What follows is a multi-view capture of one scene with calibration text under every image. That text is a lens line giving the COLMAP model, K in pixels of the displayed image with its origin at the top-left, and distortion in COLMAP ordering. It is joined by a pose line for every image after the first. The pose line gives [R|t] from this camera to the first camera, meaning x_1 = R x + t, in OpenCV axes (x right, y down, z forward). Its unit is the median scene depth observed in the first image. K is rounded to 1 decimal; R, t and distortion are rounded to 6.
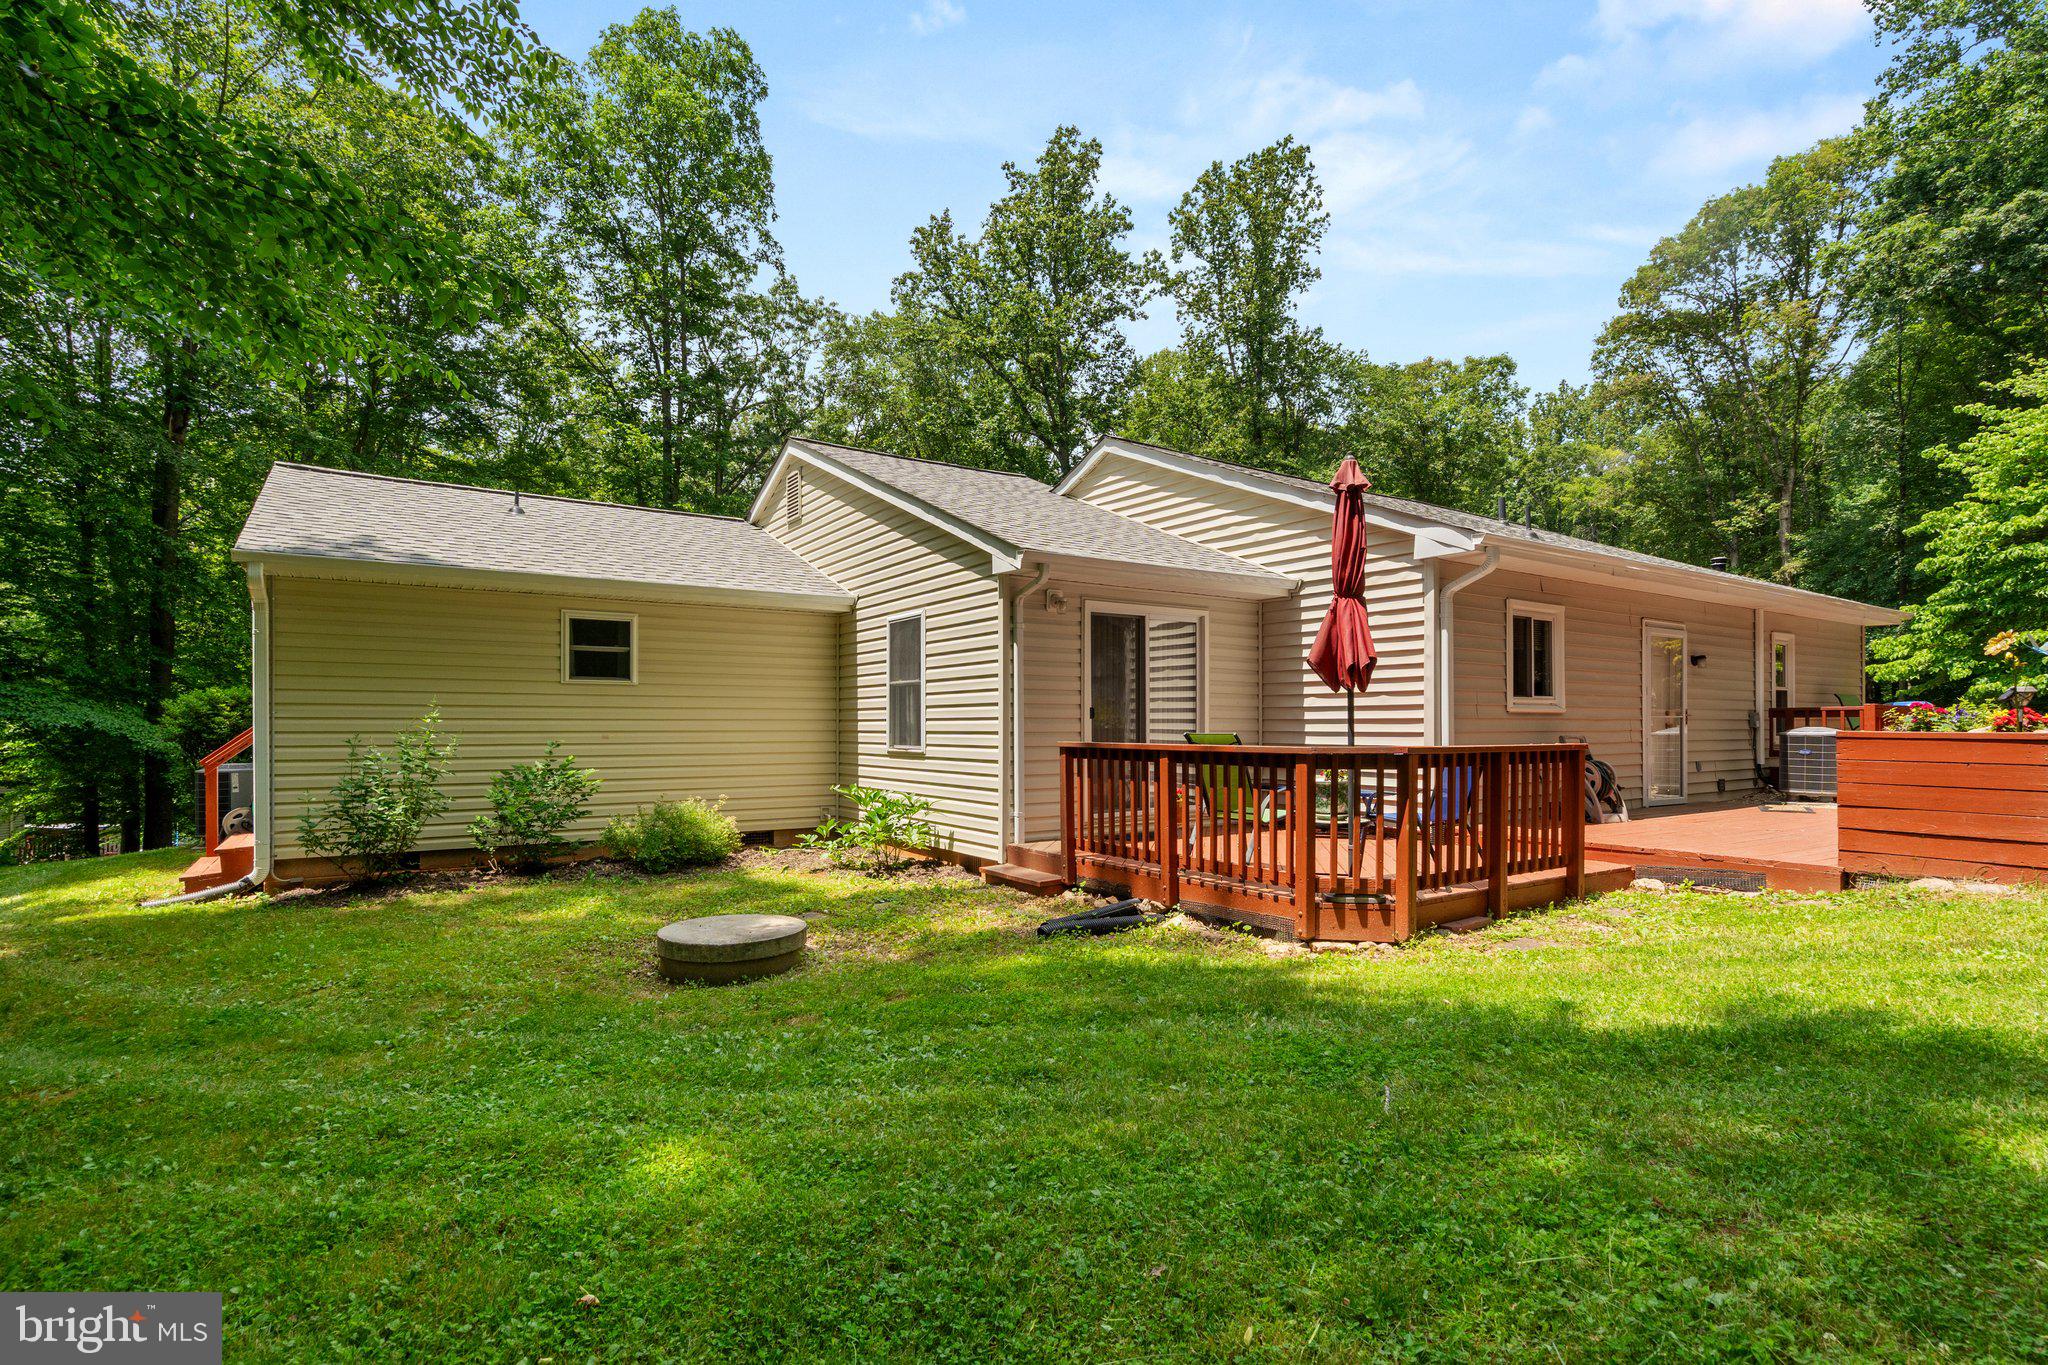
lens RADIAL K [[975.7, 0, 1021.2], [0, 975.7, 739.4], [0, 0, 1]] dist [-0.000159, -0.000450]
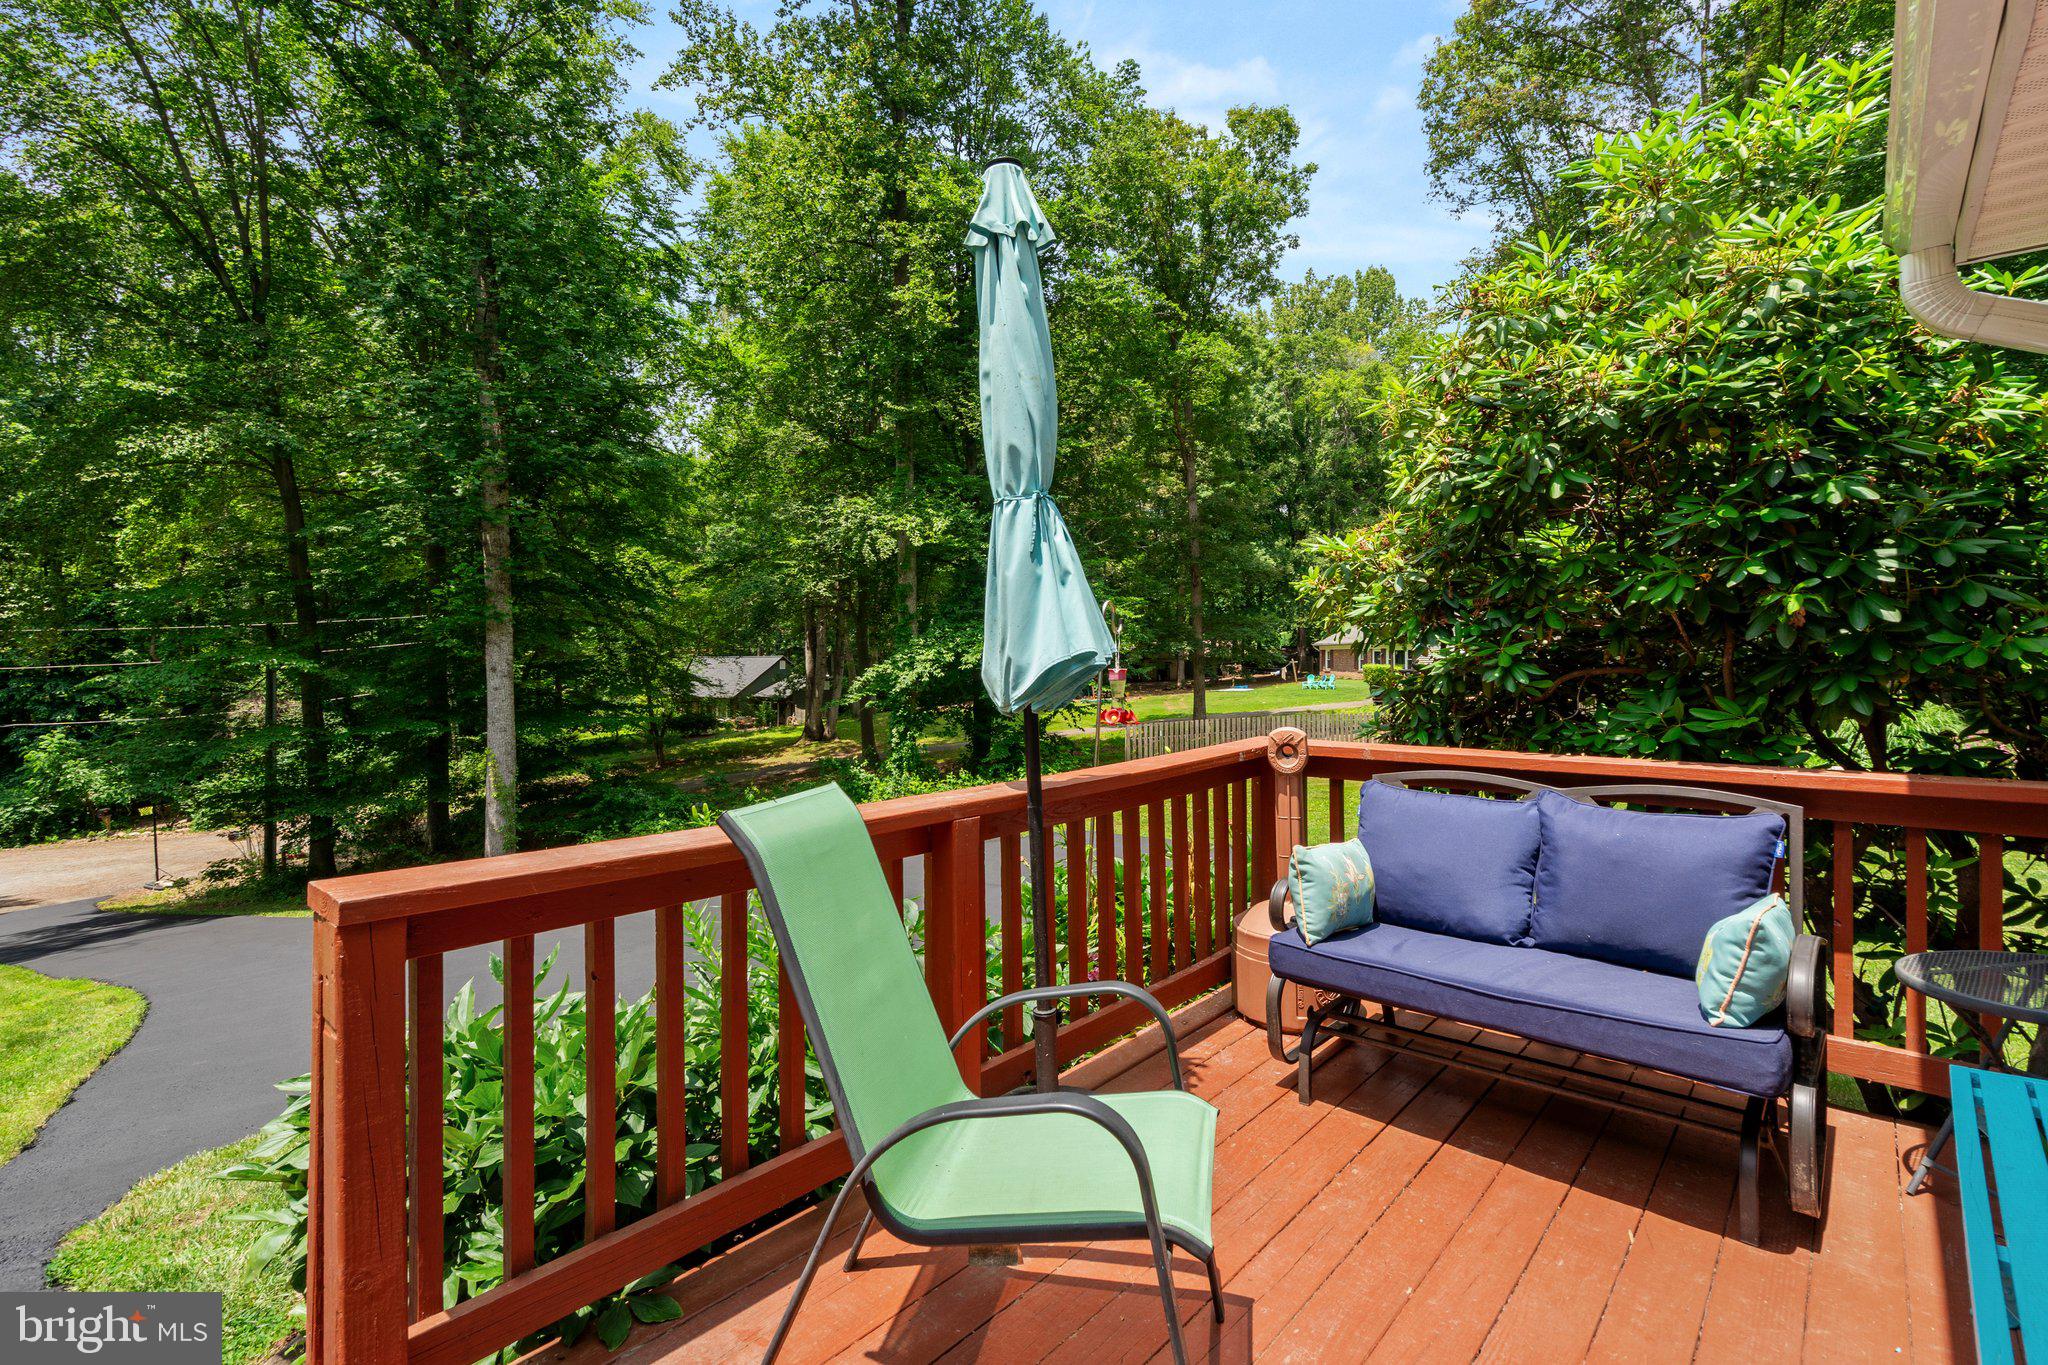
lens RADIAL K [[967.7, 0, 1018.8], [0, 967.7, 660.4], [0, 0, 1]] dist [-0.000938, -0.000478]
pose [[0.966848, 0.004557, 0.255313, 0.181466], [-0.000775, 0.999888, -0.014913, -0.009333], [-0.255352, 0.014221, 0.966743, 0.491849]]
